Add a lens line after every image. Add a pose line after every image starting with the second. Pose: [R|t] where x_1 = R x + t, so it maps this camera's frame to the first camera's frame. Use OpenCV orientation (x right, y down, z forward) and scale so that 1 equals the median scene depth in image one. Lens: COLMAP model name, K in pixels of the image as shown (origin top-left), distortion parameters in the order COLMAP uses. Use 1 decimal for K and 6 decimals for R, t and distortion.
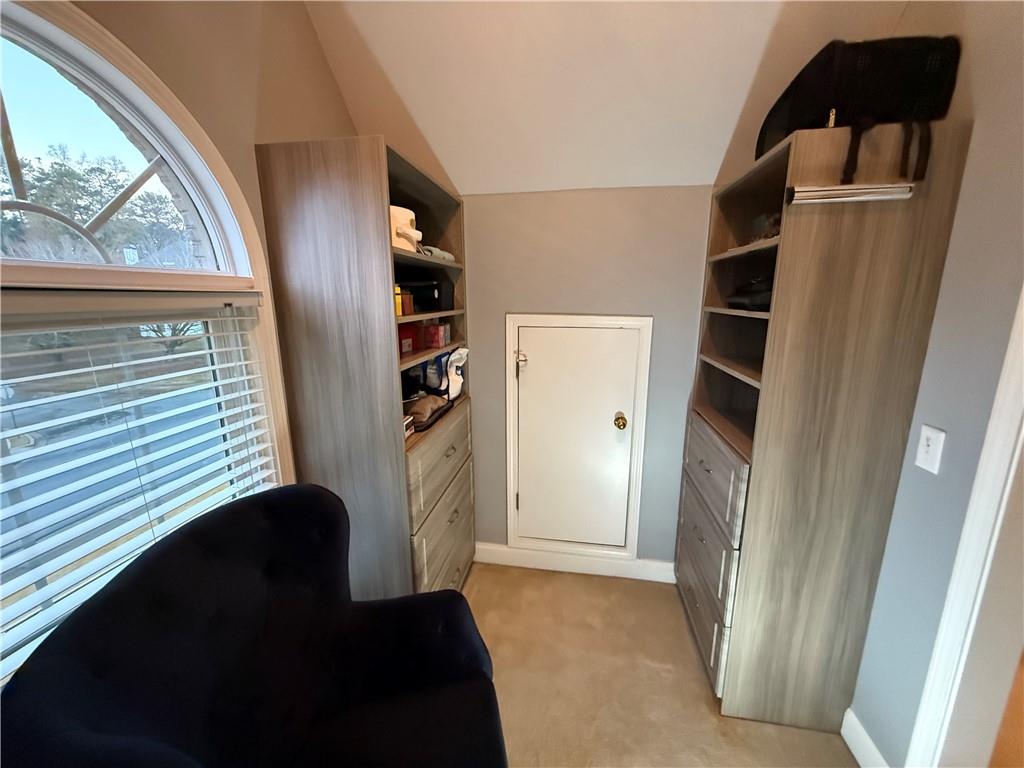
lens RADIAL K [[411.5, 0, 514.6], [0, 411.5, 383.5], [0, 0, 1]] dist [-0.000828, 0.000004]
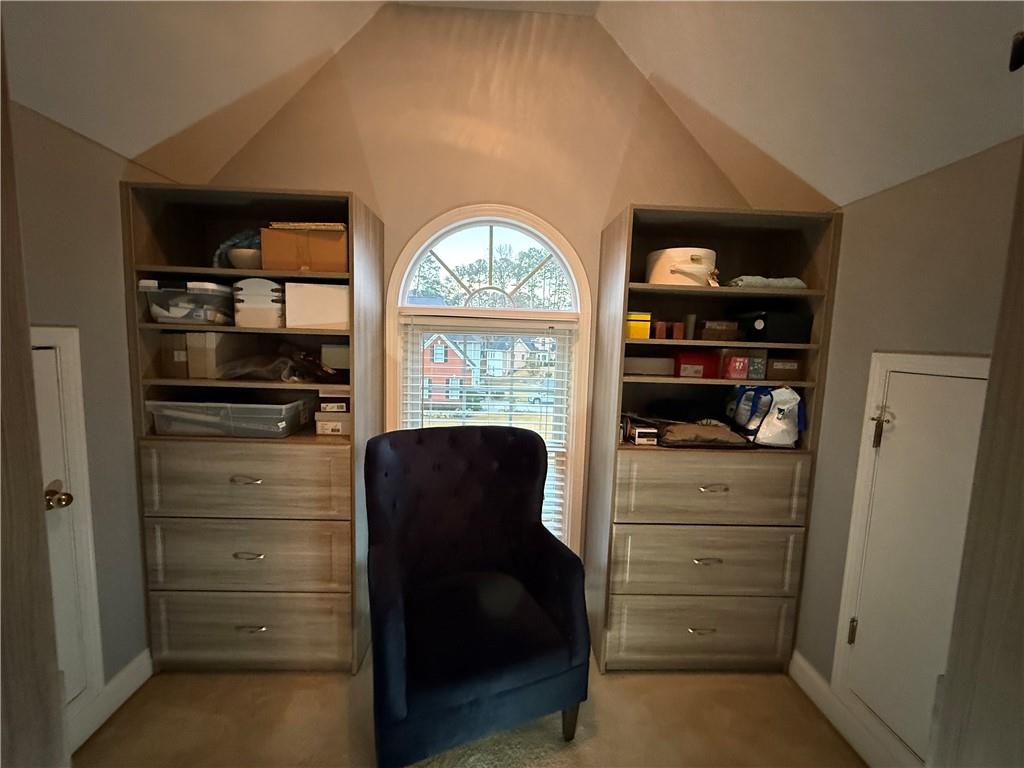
lens RADIAL K [[411.5, 0, 516.6], [0, 411.5, 383.9], [0, 0, 1]] dist [-0.000828, 0.000004]
pose [[0.196649, 0.112701, -0.973975, 0.593252], [-0.234868, 0.969865, 0.064805, -0.019003], [0.951928, 0.216012, 0.217193, 0.292769]]
